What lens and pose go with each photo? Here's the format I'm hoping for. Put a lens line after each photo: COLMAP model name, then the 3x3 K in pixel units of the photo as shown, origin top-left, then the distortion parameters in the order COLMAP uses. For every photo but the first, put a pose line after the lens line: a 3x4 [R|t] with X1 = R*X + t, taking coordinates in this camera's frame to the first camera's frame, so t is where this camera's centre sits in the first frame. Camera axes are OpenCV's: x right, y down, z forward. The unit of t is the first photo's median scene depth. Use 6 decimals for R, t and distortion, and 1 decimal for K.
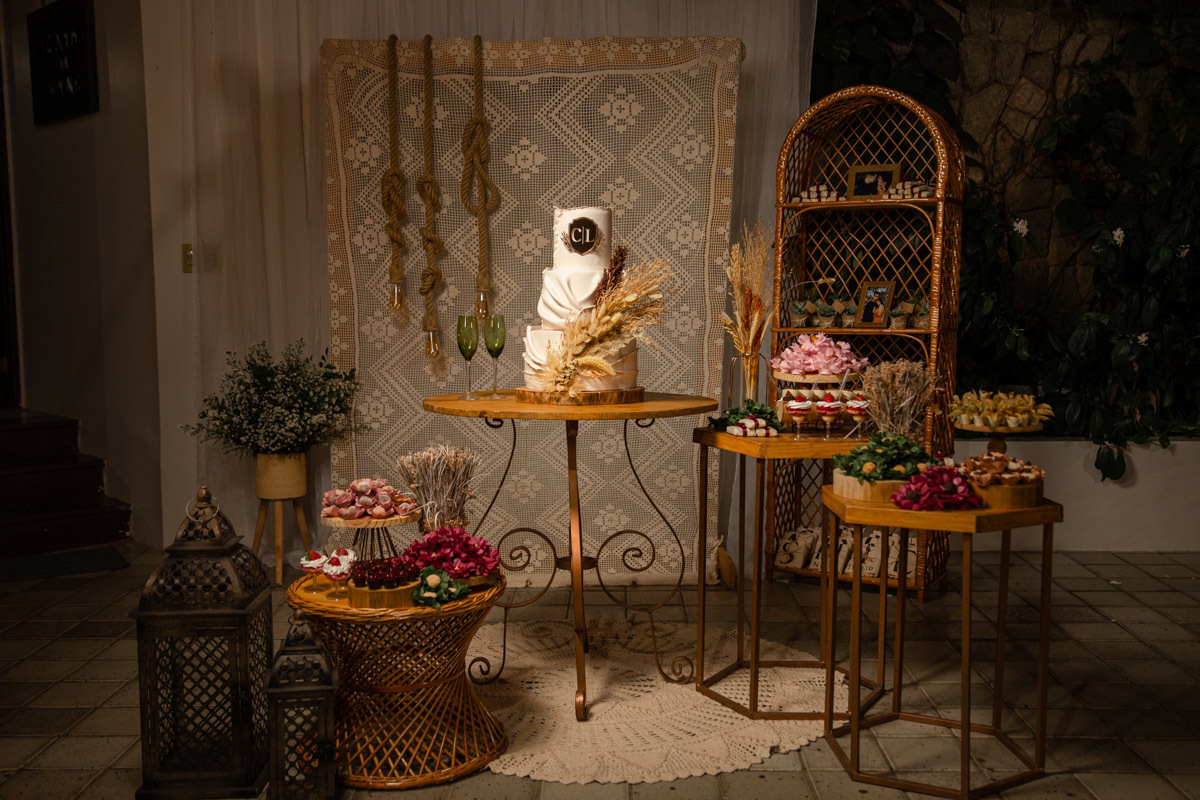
lens RADIAL K [[1165.4, 0, 600.0], [0, 1165.4, 400.0], [0, 0, 1]] dist [-0.026247, 0.094749]
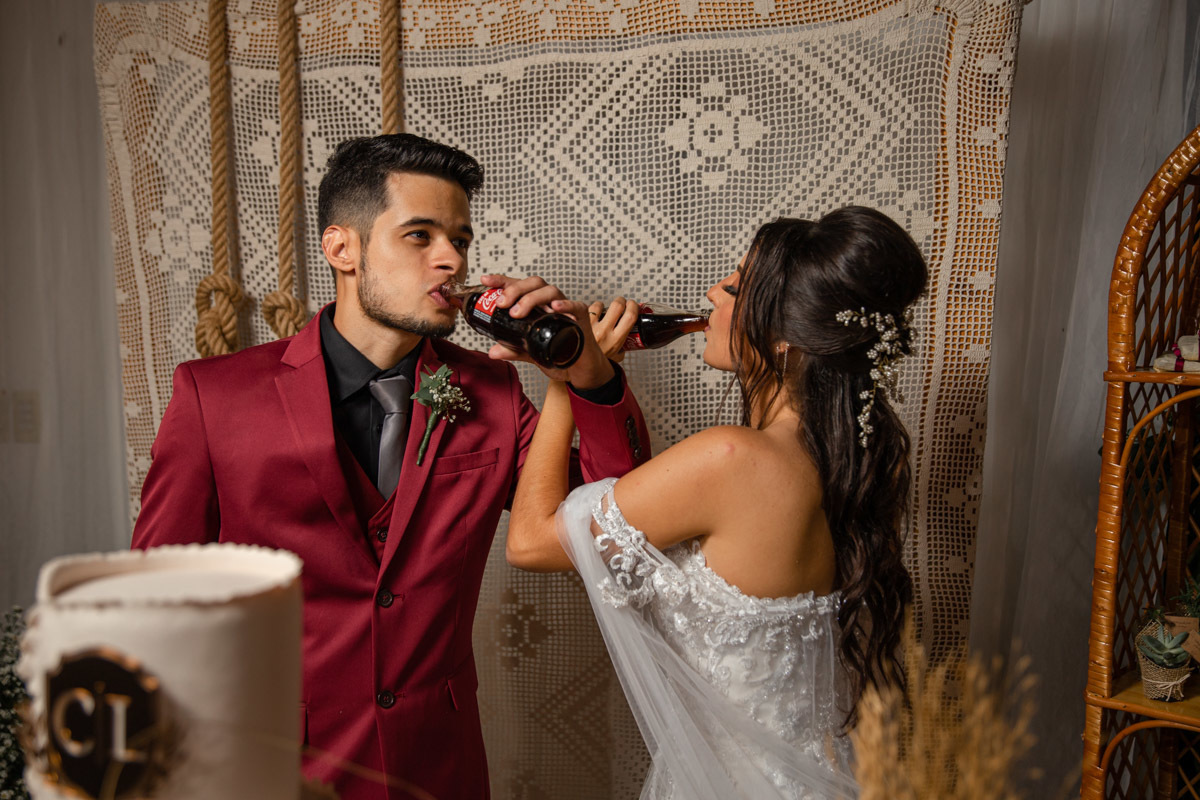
lens RADIAL K [[1249.0, 0, 600.0], [0, 1249.0, 400.0], [0, 0, 1]] dist [-0.020406, 0.128842]
pose [[0.965156, 0.027356, -0.260243, 0.097511], [-0.034592, 0.999131, -0.023265, -0.142994], [0.259380, 0.031456, 0.965263, 0.562249]]
